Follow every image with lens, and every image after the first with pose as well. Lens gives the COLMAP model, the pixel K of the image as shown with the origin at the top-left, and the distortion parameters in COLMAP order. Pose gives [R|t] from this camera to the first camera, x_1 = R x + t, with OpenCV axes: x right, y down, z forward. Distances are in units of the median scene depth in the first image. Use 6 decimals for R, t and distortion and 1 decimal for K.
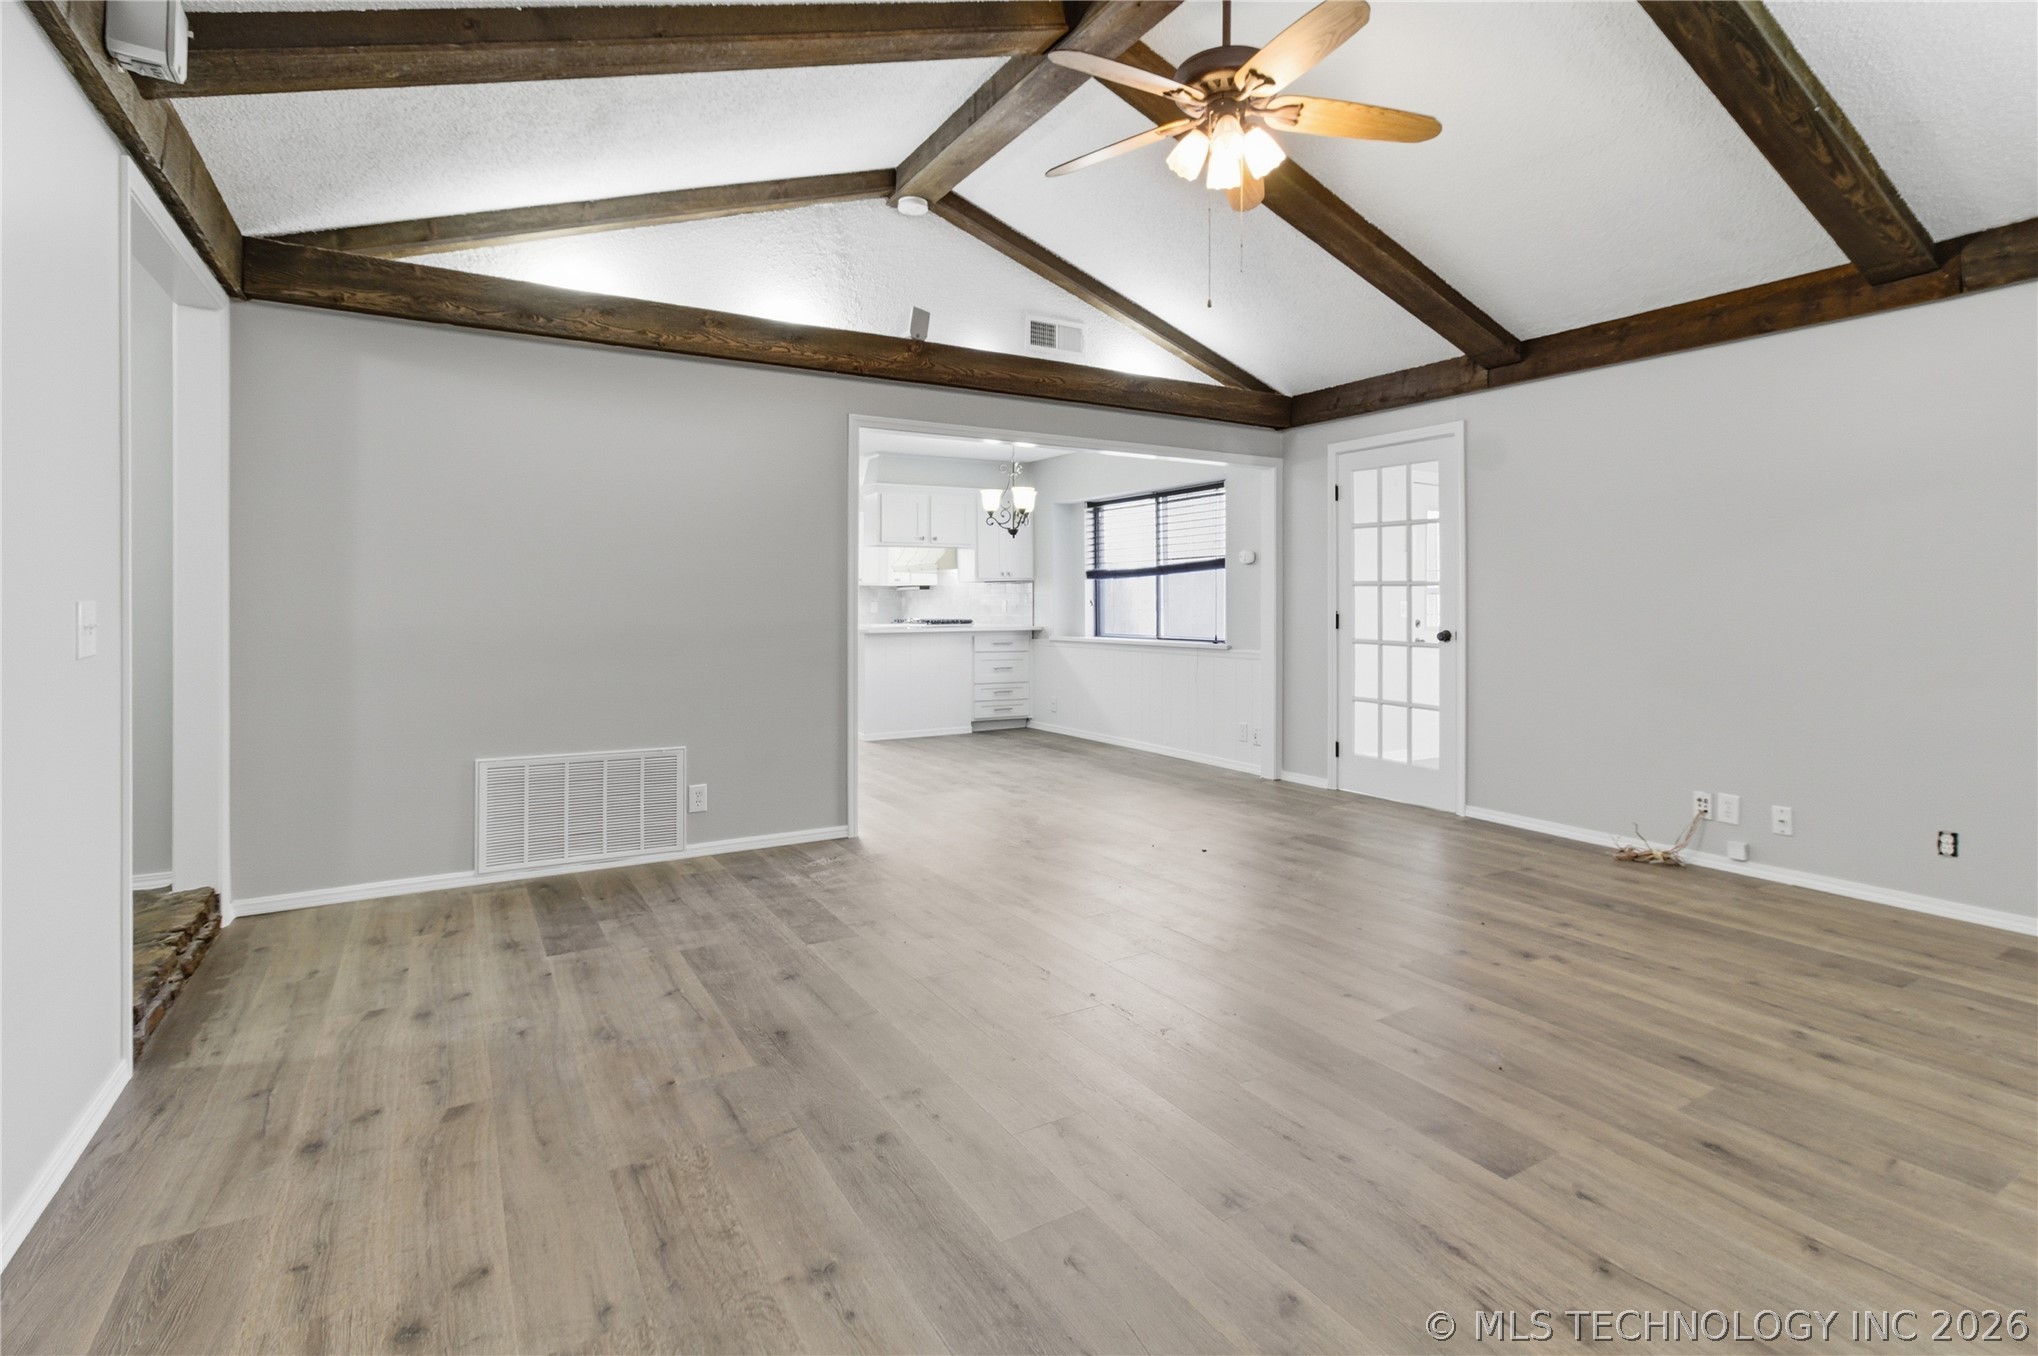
lens RADIAL K [[983.8, 0, 1037.8], [0, 983.8, 600.4], [0, 0, 1]] dist [-0.000985, 0.000406]
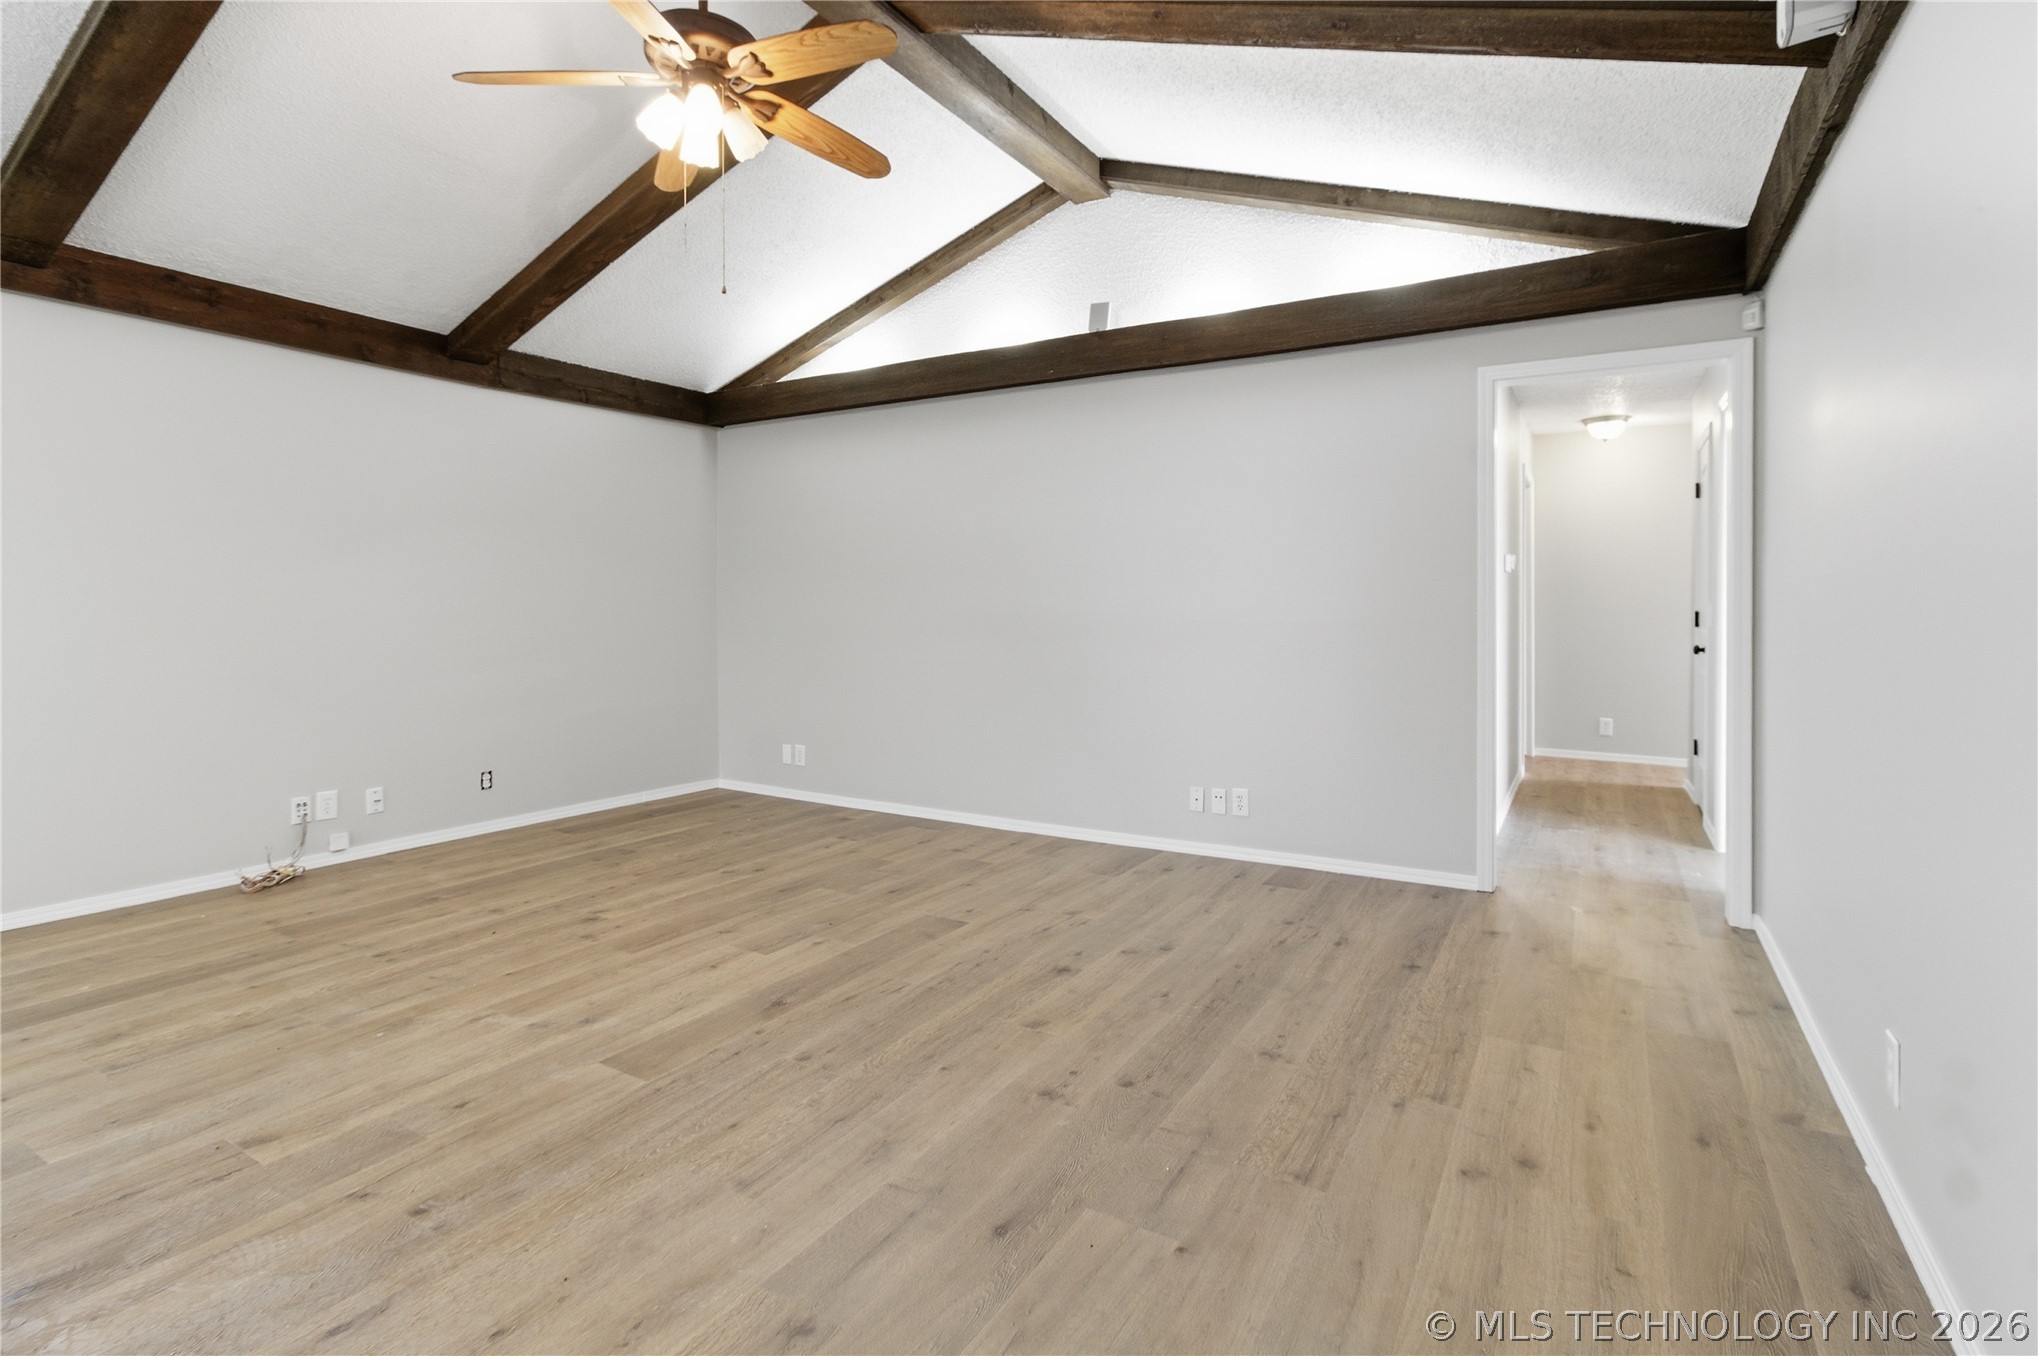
lens RADIAL K [[983.8, 0, 1037.8], [0, 983.8, 600.4], [0, 0, 1]] dist [-0.000985, 0.000406]
pose [[-0.481982, 0.006508, 0.876157, -1.025639], [-0.003309, 0.999952, -0.009248, 0.006804], [-0.876175, -0.007356, -0.481938, 1.531158]]
